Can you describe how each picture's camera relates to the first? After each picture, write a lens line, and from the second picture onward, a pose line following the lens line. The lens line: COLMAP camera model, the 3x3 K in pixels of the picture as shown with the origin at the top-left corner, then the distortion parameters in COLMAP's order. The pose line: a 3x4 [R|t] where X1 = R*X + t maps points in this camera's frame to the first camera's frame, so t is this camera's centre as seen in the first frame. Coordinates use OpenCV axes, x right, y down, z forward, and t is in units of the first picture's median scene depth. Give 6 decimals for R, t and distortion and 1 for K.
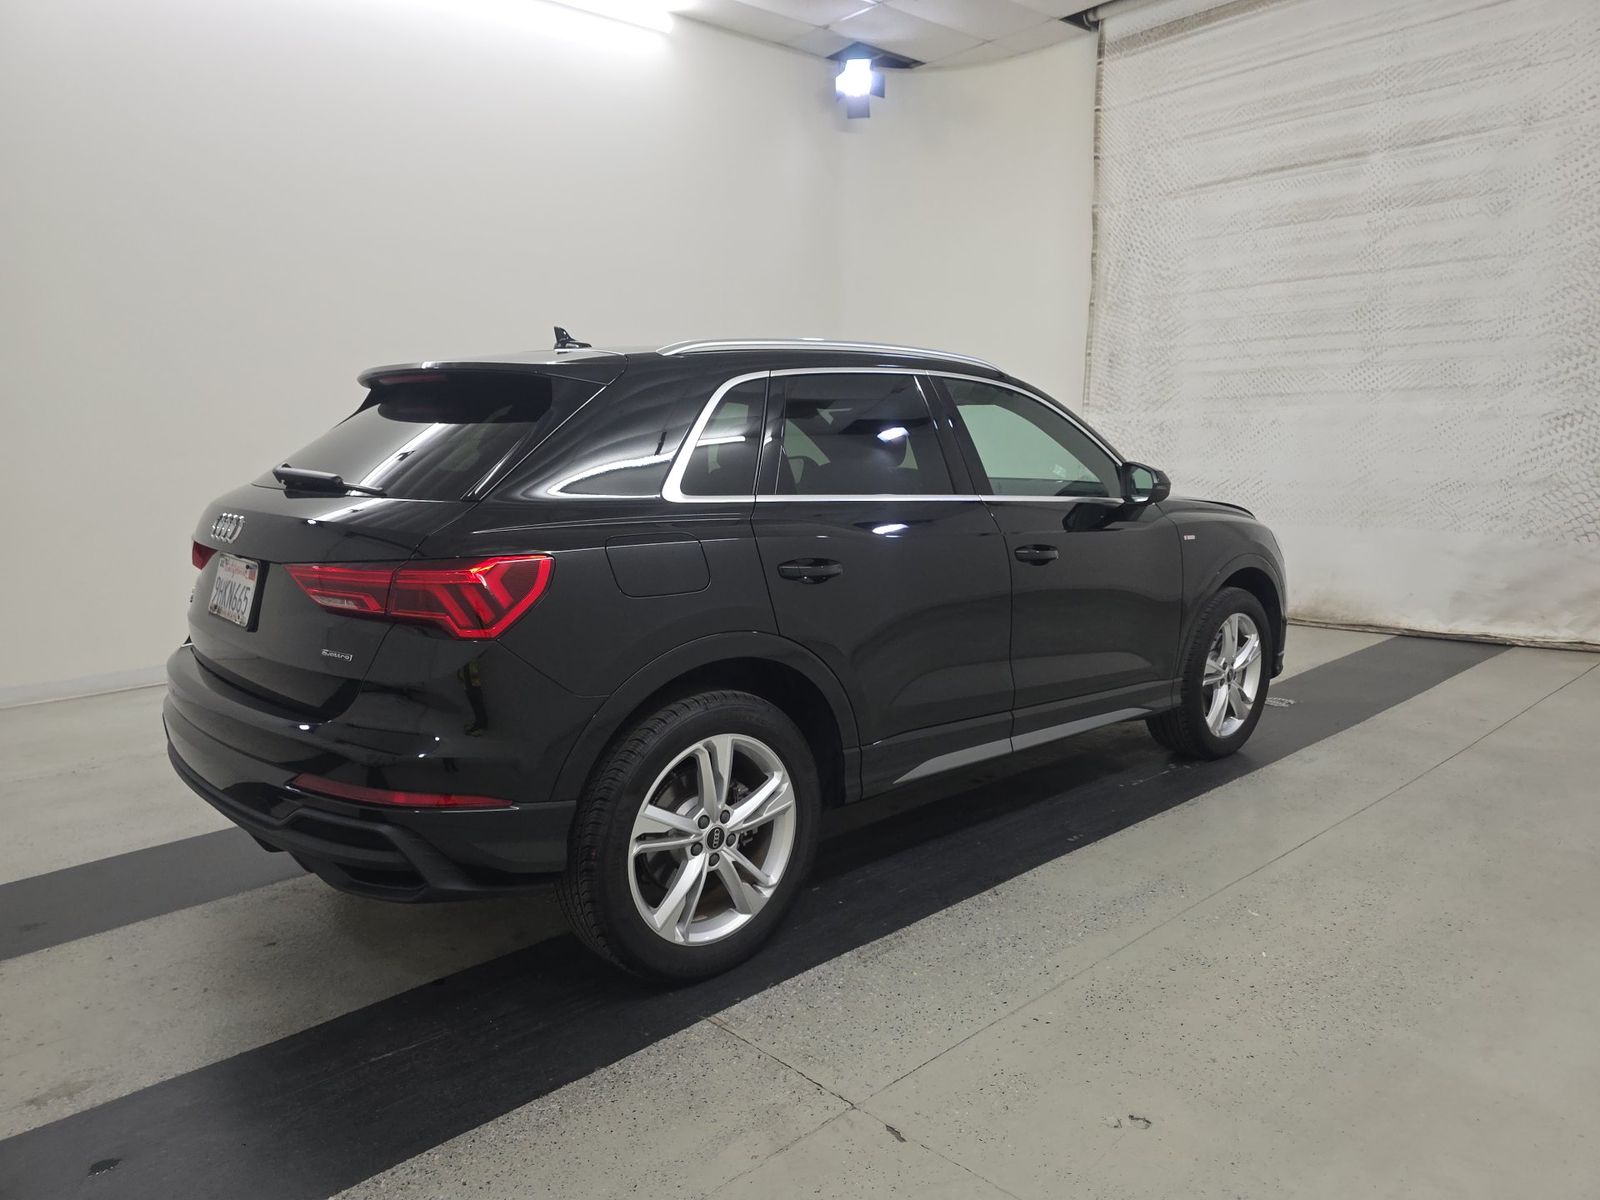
lens RADIAL K [[1069.2, 0, 810.2], [0, 1069.2, 597.9], [0, 0, 1]] dist [0.031995, -0.027025]
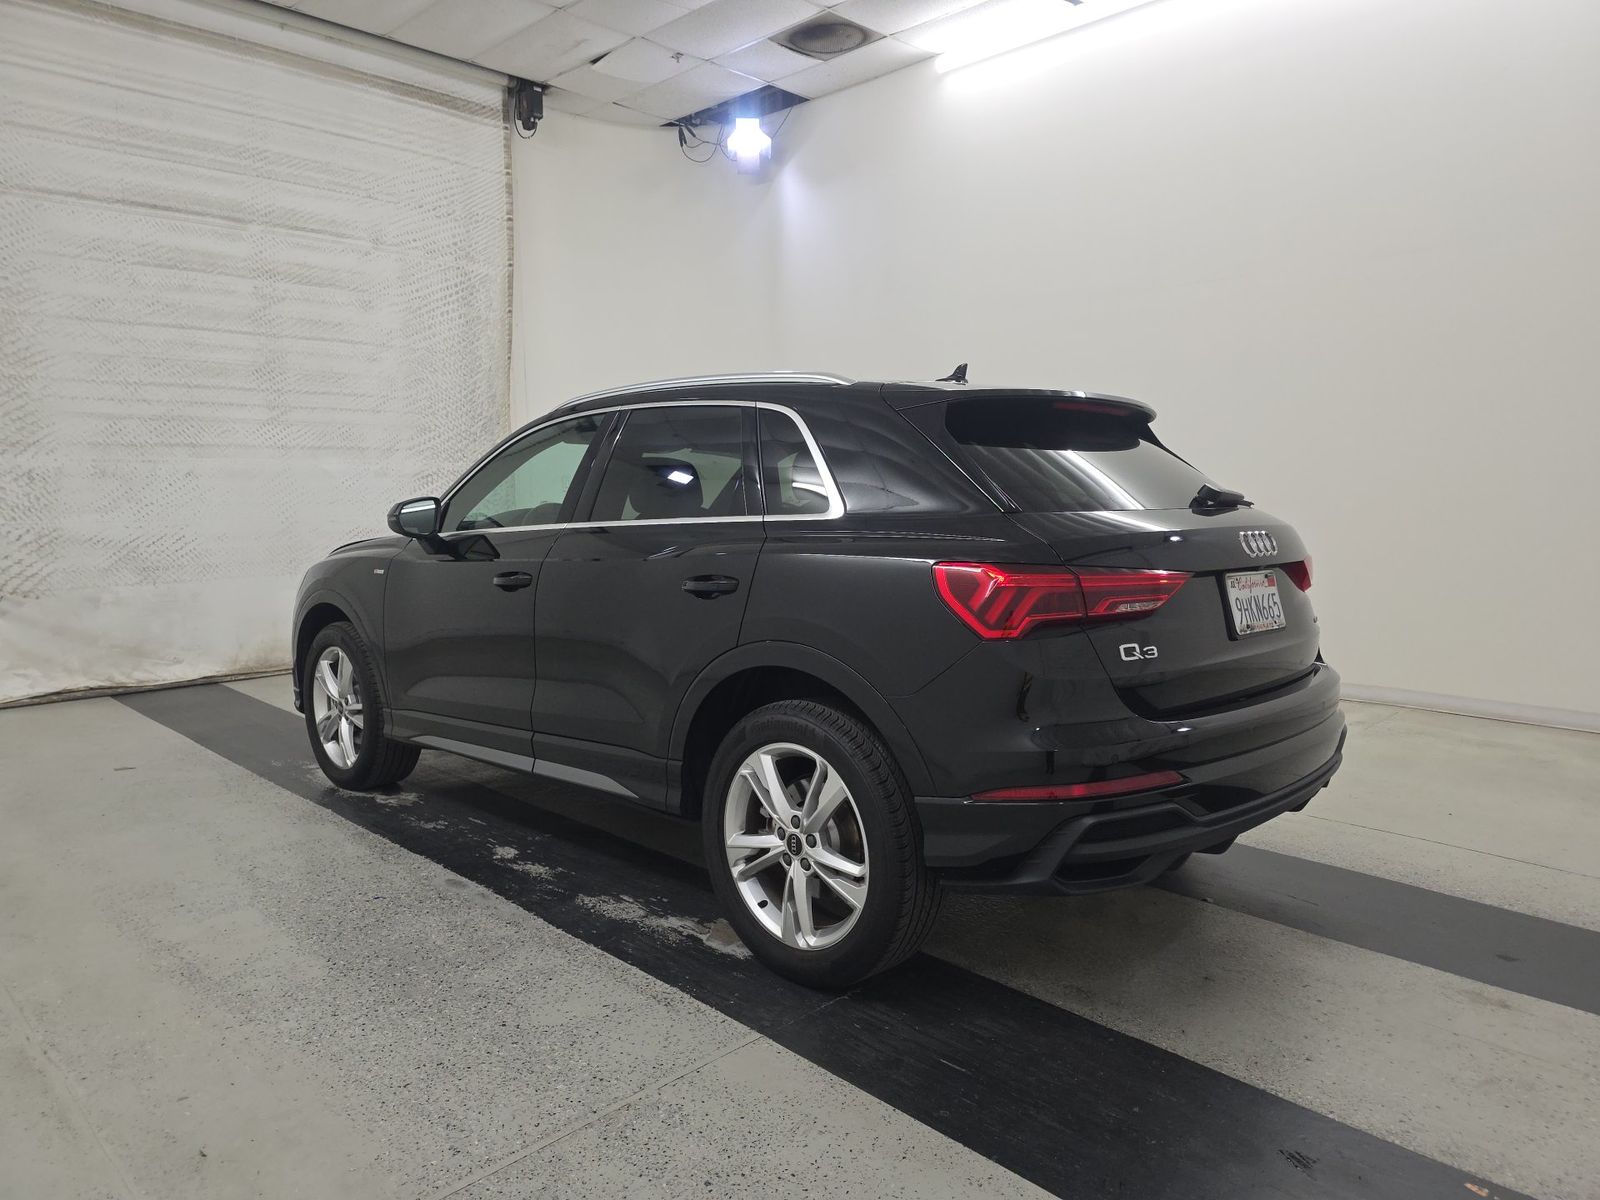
lens RADIAL K [[1069.2, 0, 794.4], [0, 1069.2, 603.8], [0, 0, 1]] dist [0.031995, -0.027025]
pose [[-0.032039, -0.091630, 0.995278, -0.561489], [0.151715, 0.983804, 0.095458, -0.062754], [-0.987905, 0.154057, -0.017618, 0.526435]]
